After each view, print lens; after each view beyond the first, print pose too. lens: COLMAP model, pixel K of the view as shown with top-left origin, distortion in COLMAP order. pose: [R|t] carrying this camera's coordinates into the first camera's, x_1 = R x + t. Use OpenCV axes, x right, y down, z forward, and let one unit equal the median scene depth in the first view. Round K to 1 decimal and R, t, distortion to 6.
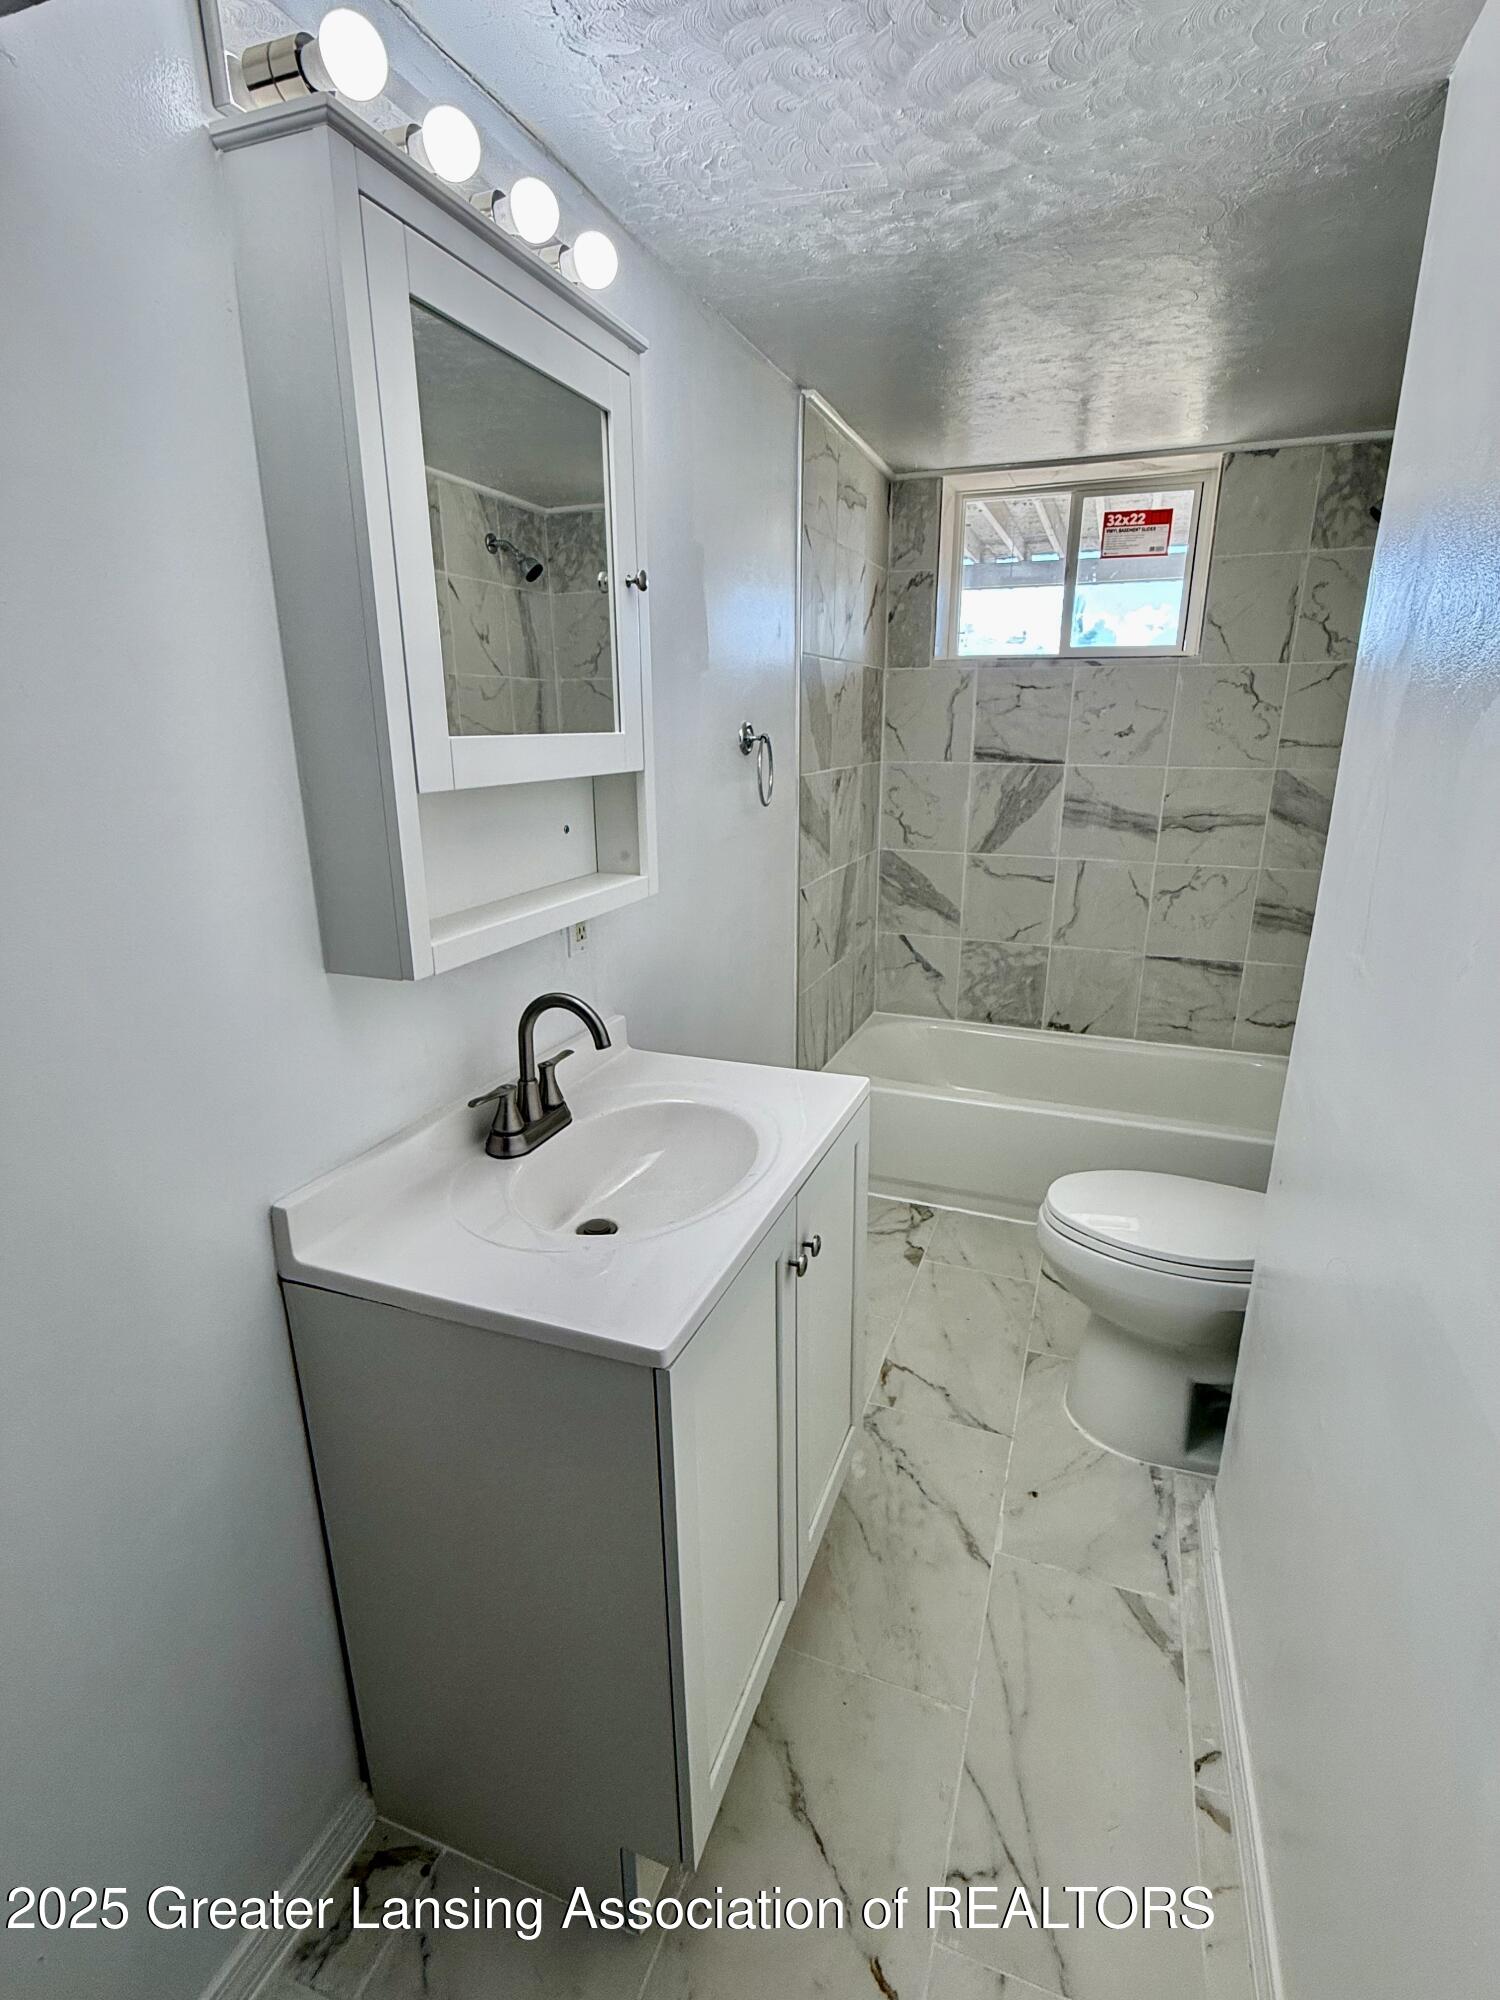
lens RADIAL K [[977.2, 0, 751.8], [0, 977.2, 1006.1], [0, 0, 1]] dist [-0.003414, -0.000261]
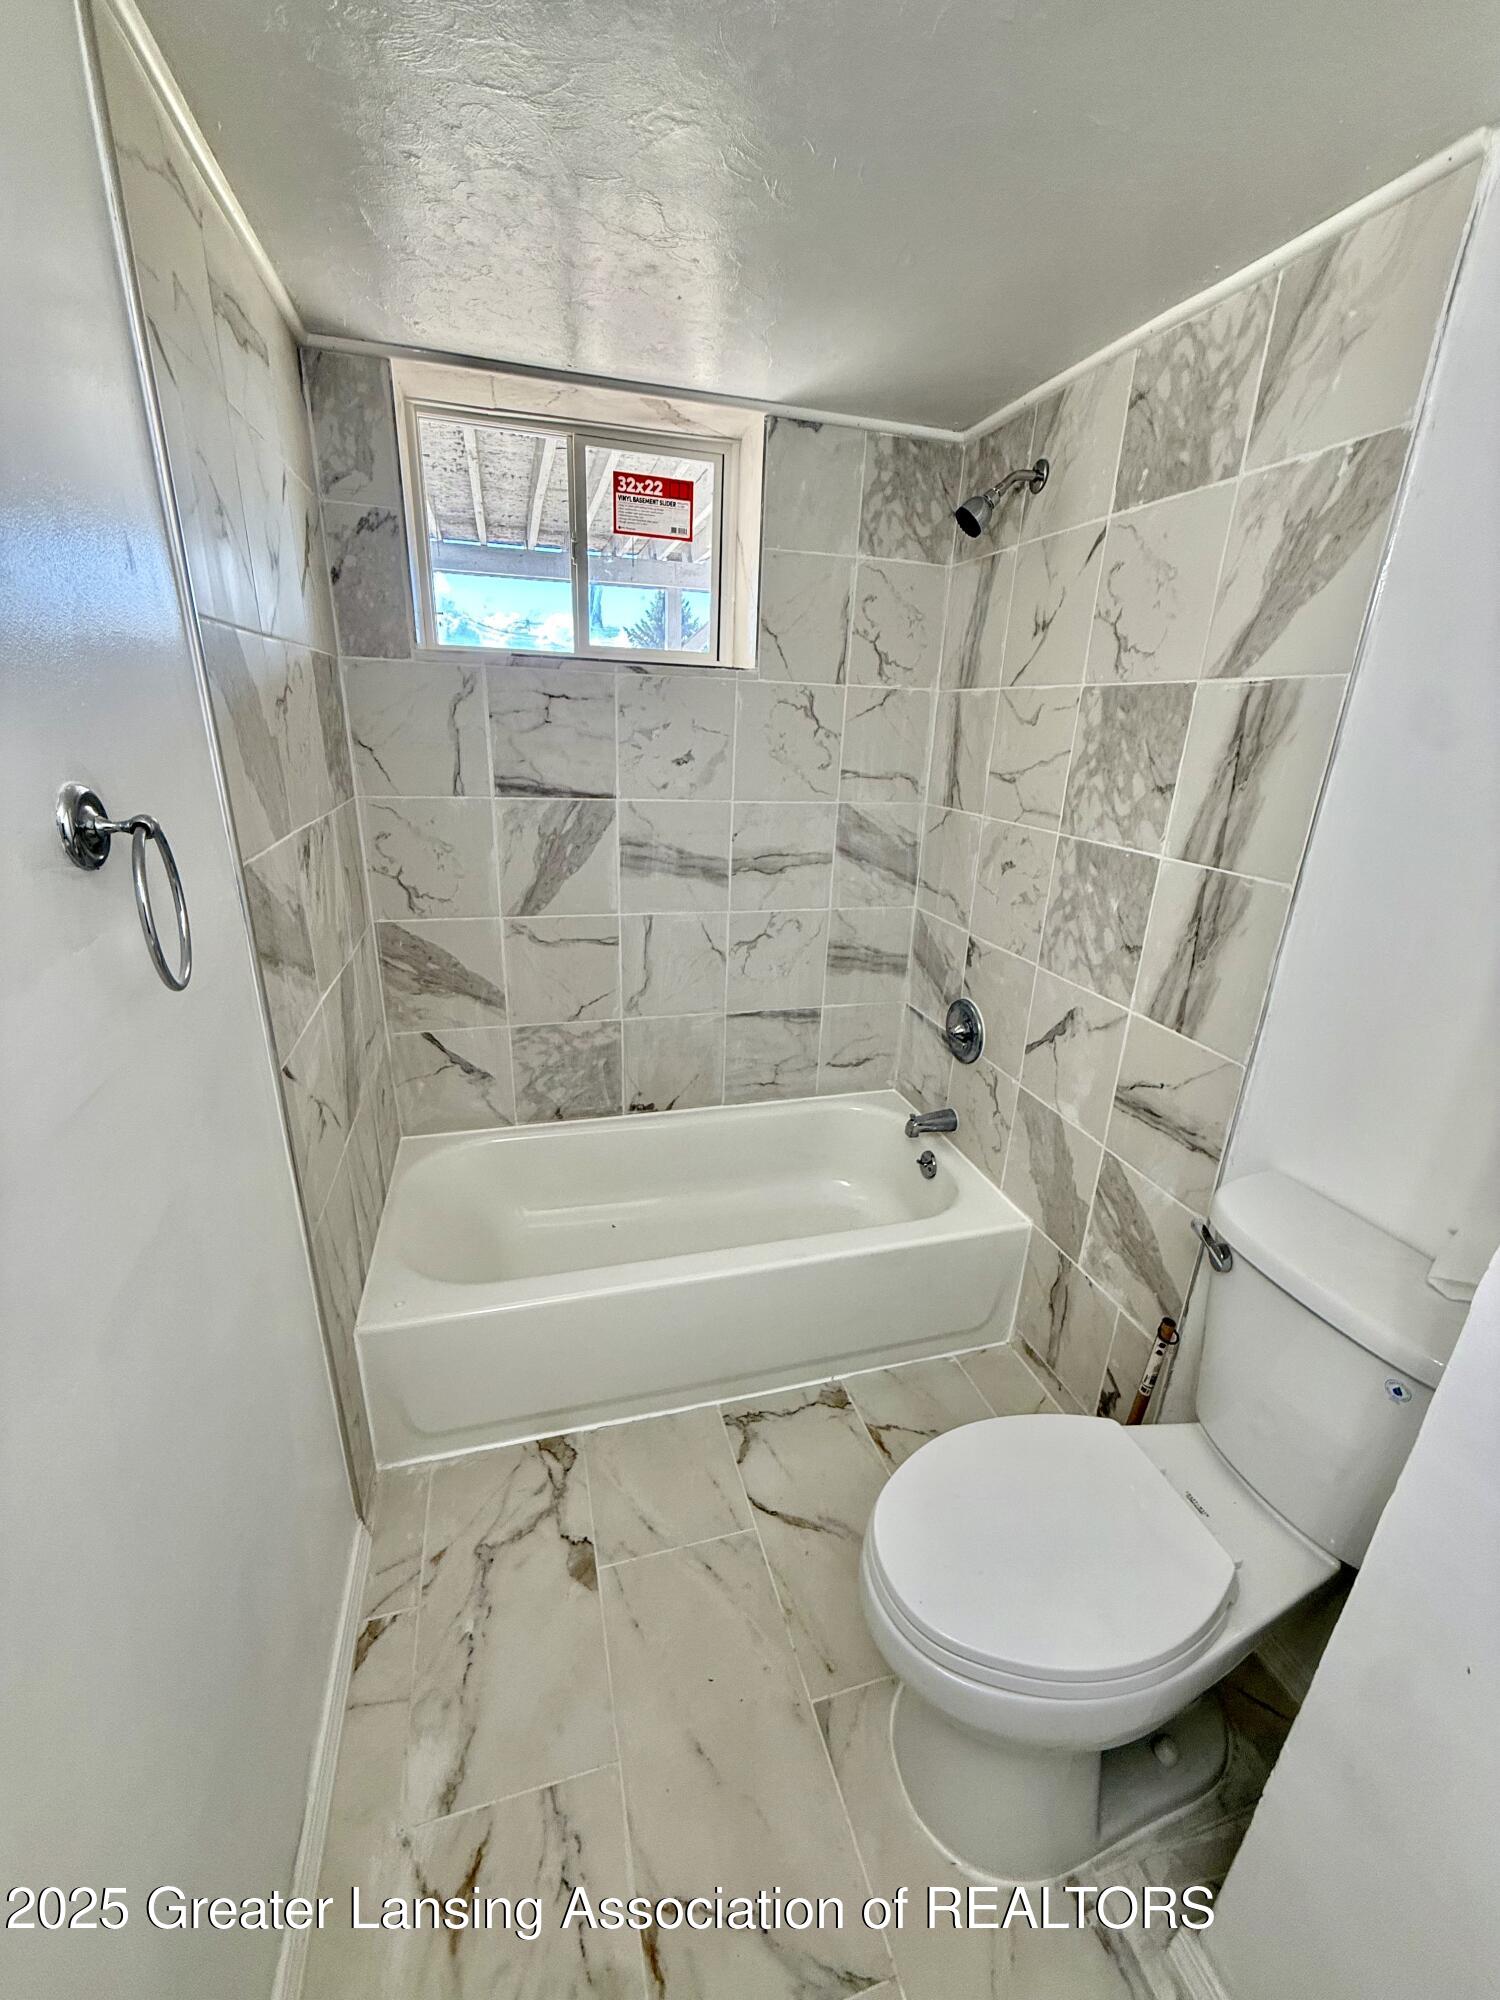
lens RADIAL K [[801.2, 0, 756.4], [0, 801.2, 998.7], [0, 0, 1]] dist [-0.002113, -0.000619]
pose [[0.794713, -0.172904, 0.581838, 0.006799], [0.134605, 0.984905, 0.108831, -0.144666], [-0.591872, -0.008171, 0.805991, 0.413338]]
